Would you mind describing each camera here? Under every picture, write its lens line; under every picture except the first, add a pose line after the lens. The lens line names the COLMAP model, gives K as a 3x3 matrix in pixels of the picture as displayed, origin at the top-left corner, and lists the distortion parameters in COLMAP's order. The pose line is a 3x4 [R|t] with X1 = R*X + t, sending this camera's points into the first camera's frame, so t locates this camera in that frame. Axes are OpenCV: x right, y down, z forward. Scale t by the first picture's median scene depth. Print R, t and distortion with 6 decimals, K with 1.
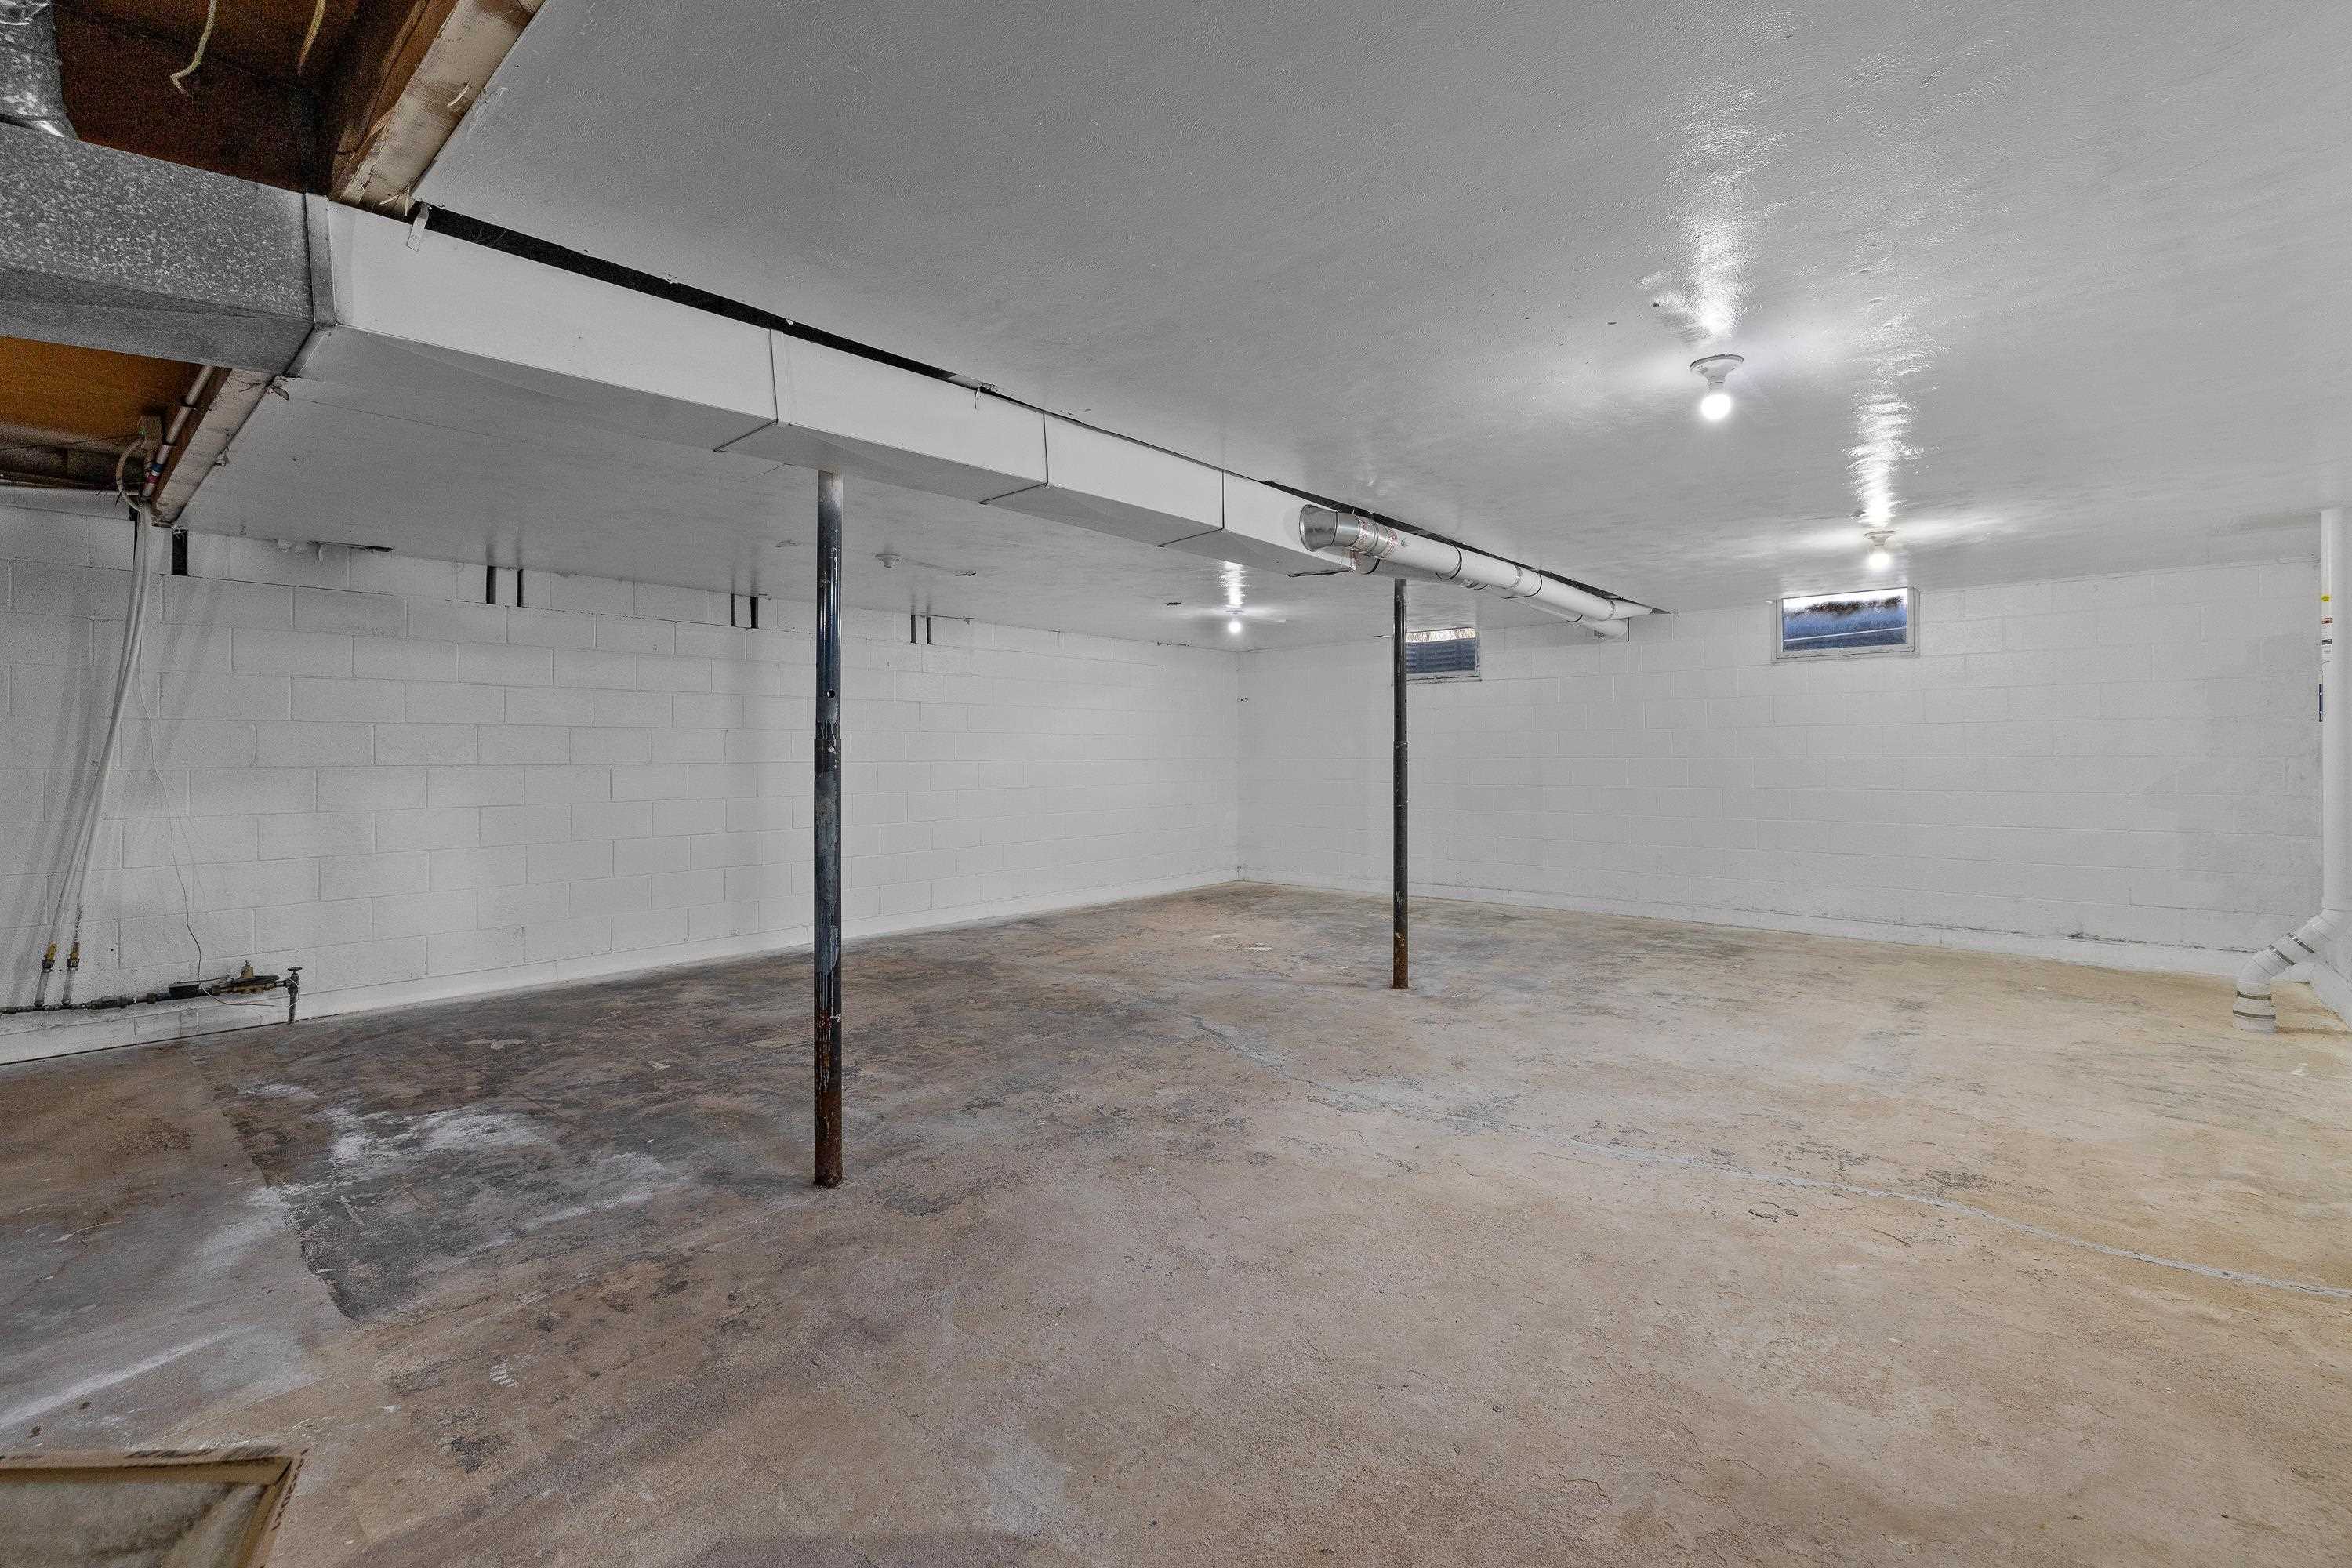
lens RADIAL K [[1042.6, 0, 1176.0], [0, 1042.6, 784.0], [0, 0, 1]] dist [-0.003739, -0.000771]
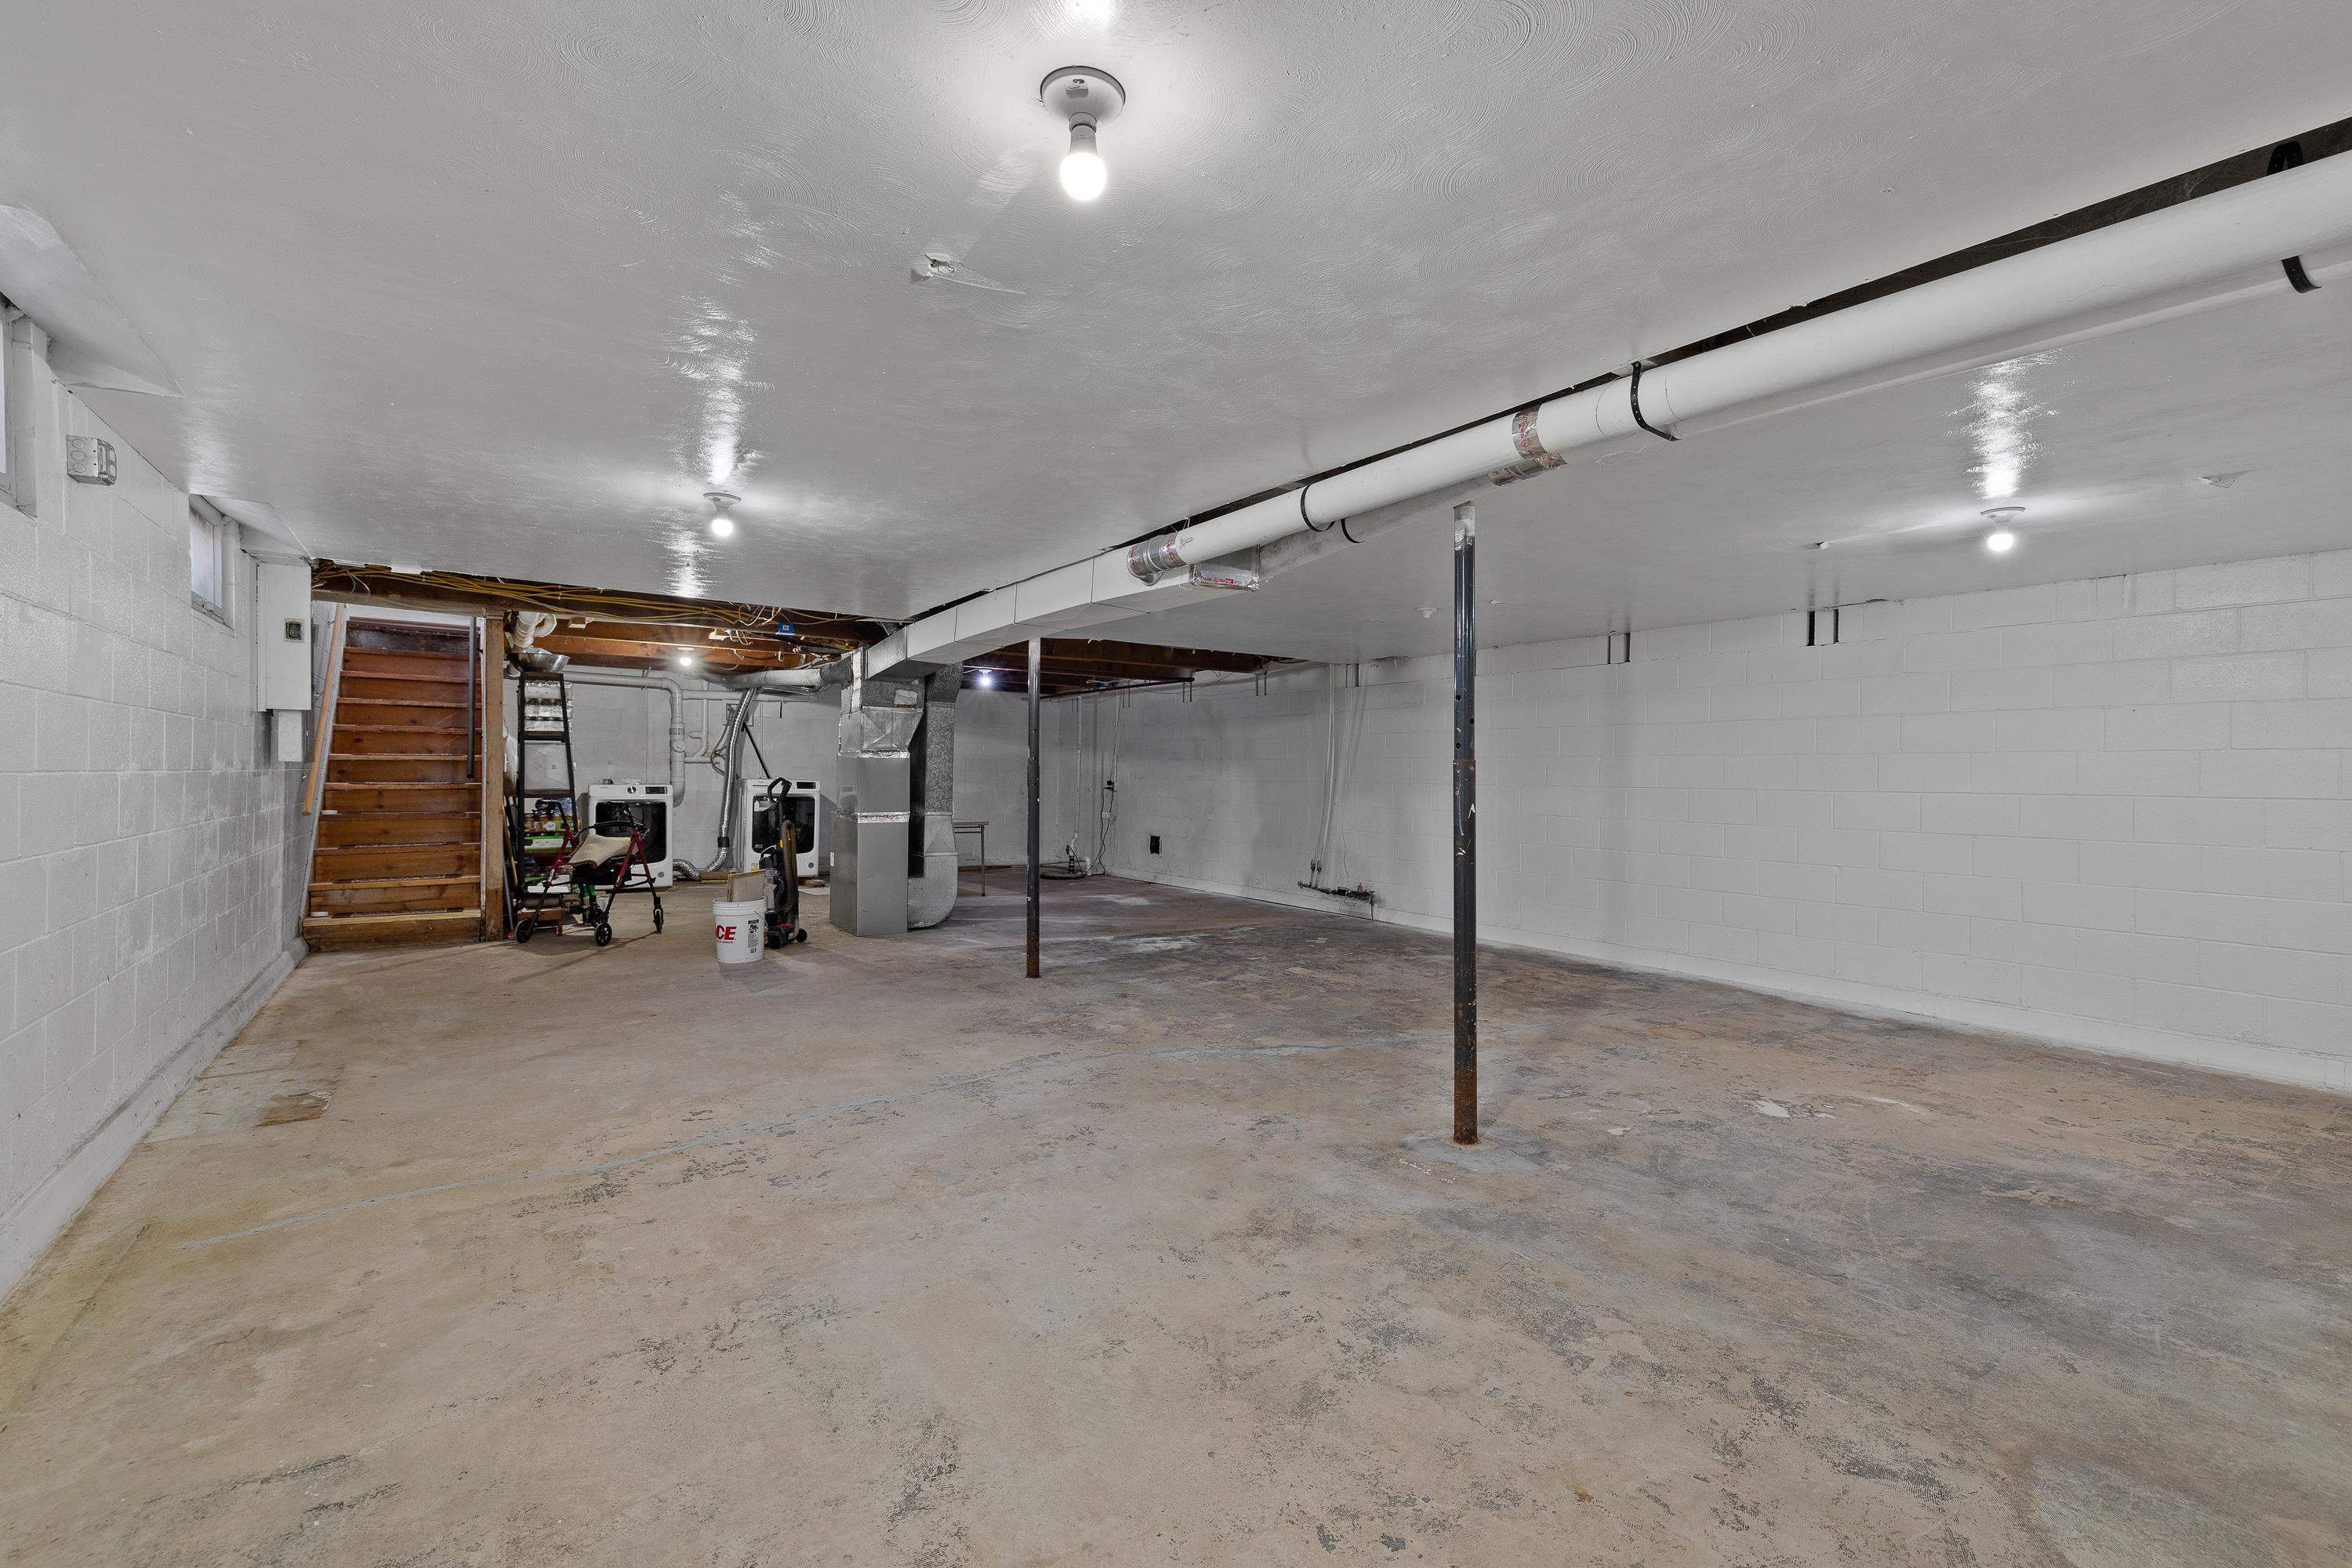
lens RADIAL K [[998.1, 0, 1176.0], [0, 998.1, 784.0], [0, 0, 1]] dist [-0.013340, 0.000268]
pose [[-0.239450, 0.007320, -0.970881, 1.176896], [-0.041057, 0.999001, 0.017658, -0.037646], [0.970040, 0.044089, -0.238910, 1.335999]]
